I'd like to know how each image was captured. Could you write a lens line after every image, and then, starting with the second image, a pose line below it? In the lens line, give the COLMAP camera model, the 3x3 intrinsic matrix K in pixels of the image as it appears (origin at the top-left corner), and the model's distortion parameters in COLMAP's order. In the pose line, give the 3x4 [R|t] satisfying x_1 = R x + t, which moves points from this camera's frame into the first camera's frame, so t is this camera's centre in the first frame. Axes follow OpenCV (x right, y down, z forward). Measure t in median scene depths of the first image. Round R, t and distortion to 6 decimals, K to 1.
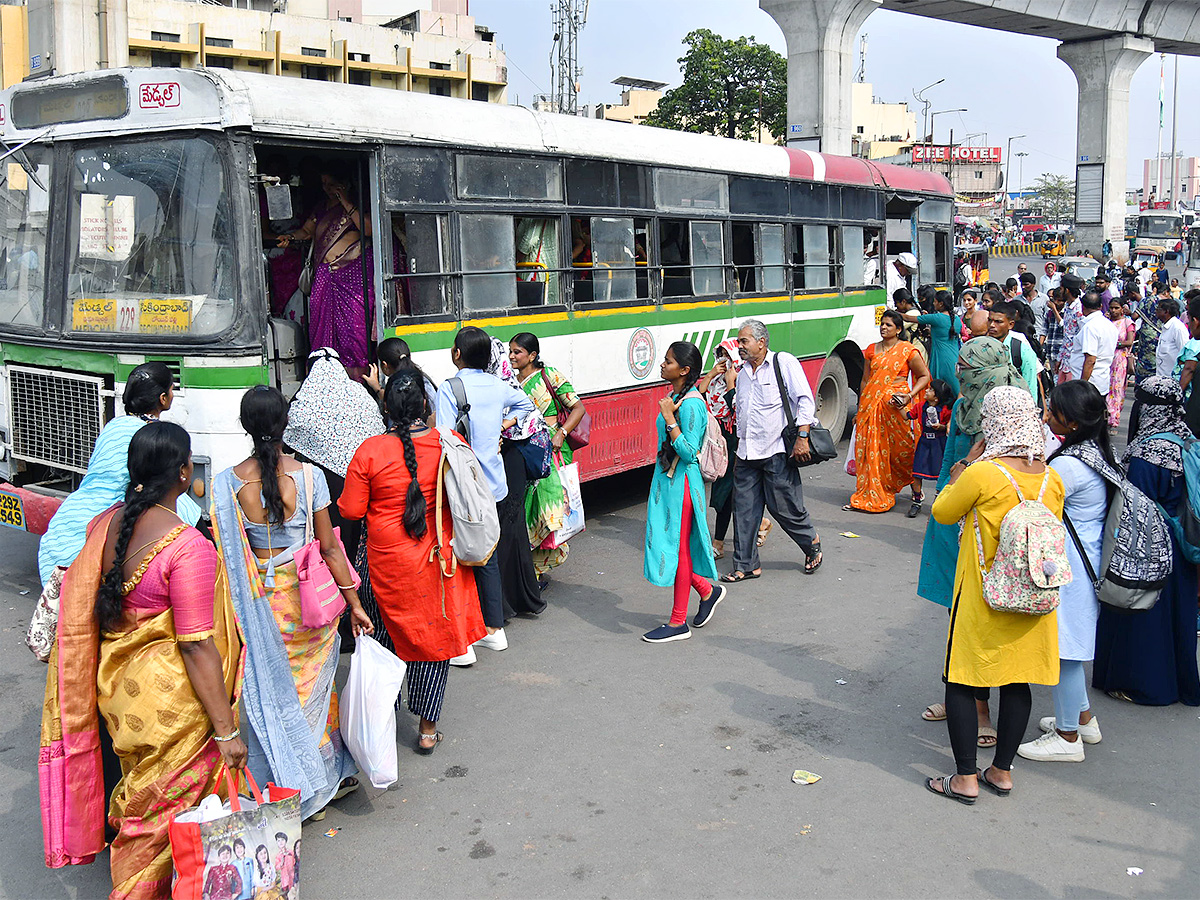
lens RADIAL K [[1102.7, 0, 809.9], [0, 1102.7, 347.4], [0, 0, 1]] dist [-0.092406, 0.042994]
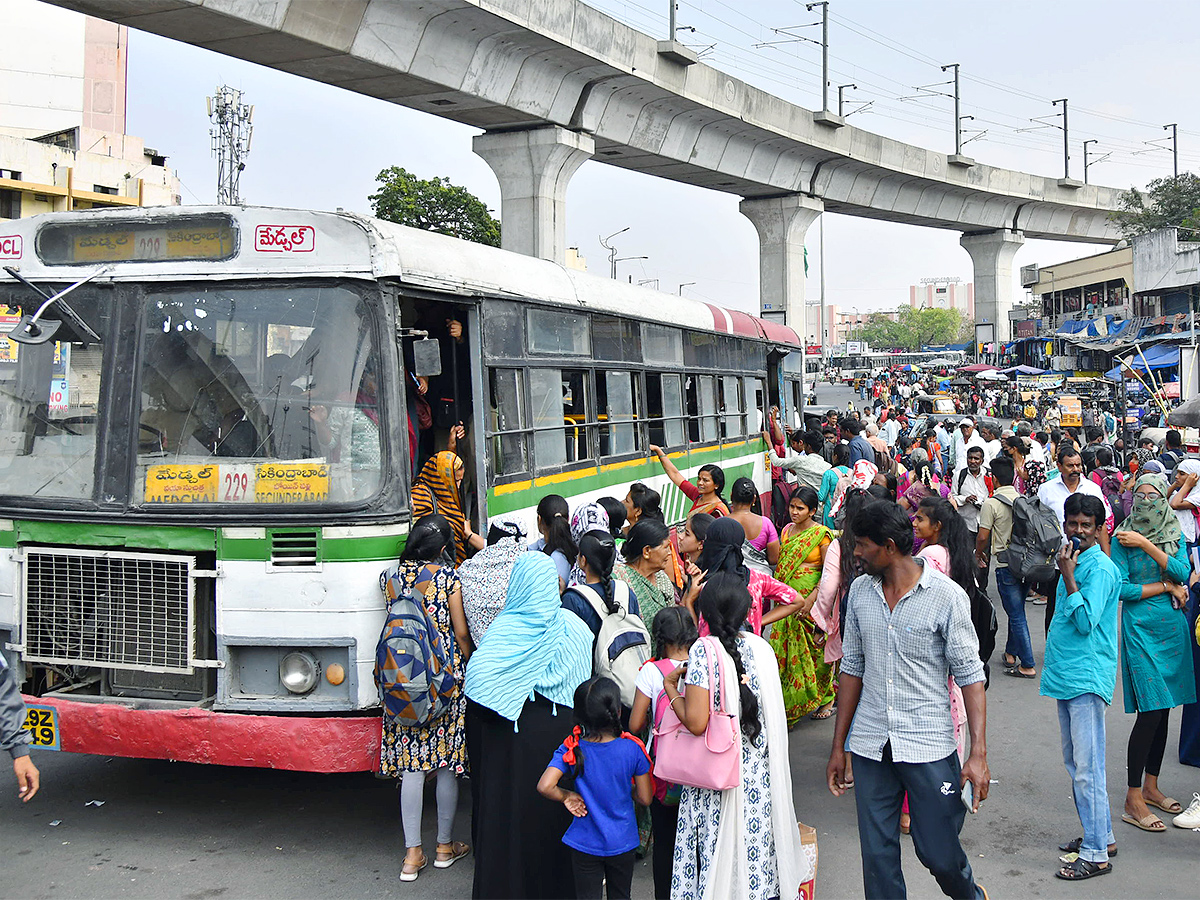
lens RADIAL K [[1102.7, 0, 809.9], [0, 1102.7, 347.4], [0, 0, 1]] dist [-0.092406, 0.042994]
pose [[0.931520, 0.008189, 0.363599, -0.452413], [0.038299, 0.991979, -0.120463, -0.013544], [-0.361669, 0.126139, 0.923734, -0.001493]]
